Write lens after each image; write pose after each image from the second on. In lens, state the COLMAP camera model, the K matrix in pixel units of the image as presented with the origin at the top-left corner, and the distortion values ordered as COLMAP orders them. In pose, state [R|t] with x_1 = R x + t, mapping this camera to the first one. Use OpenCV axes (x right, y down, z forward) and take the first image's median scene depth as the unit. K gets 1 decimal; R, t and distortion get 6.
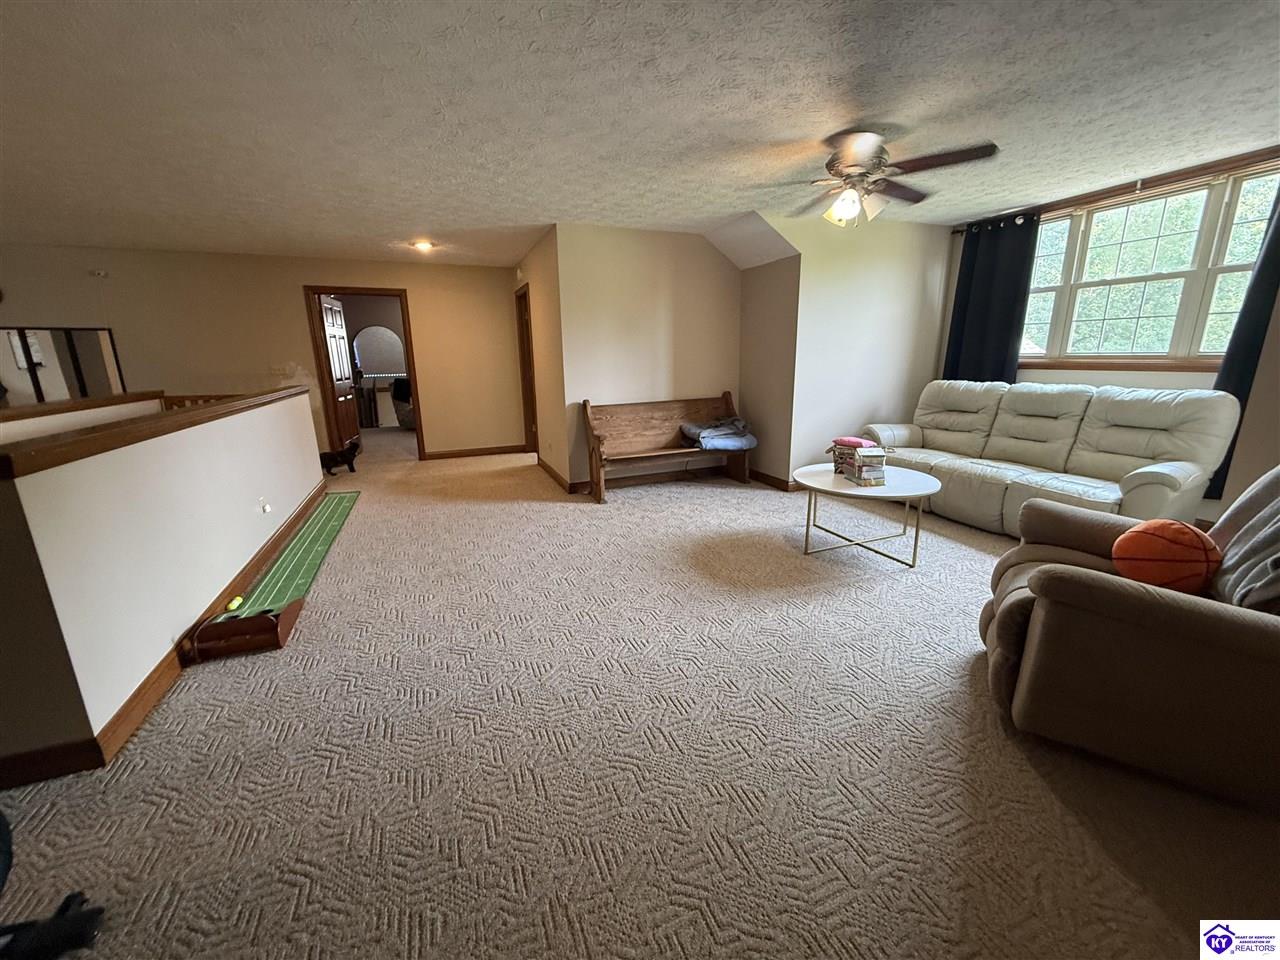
lens RADIAL K [[508.0, 0, 637.5], [0, 508.0, 480.3], [0, 0, 1]] dist [-0.000039, 0.000066]
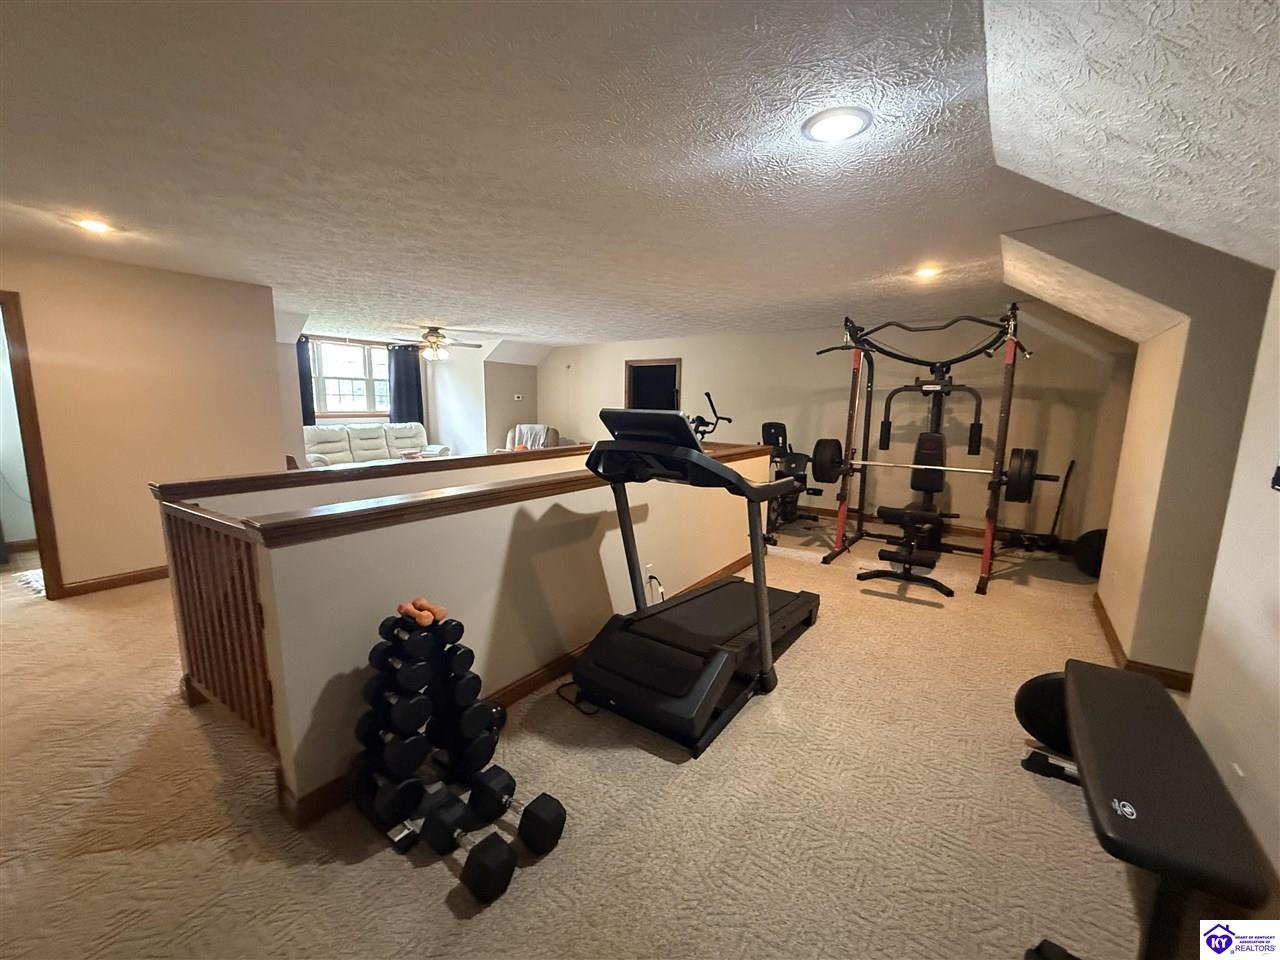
lens RADIAL K [[508.0, 0, 637.5], [0, 508.0, 480.3], [0, 0, 1]] dist [-0.000039, 0.000066]
pose [[-0.522245, -0.107918, 0.845940, -1.681026], [0.205358, 0.946856, 0.247570, -0.263884], [-0.827701, 0.303013, -0.472329, 1.149724]]
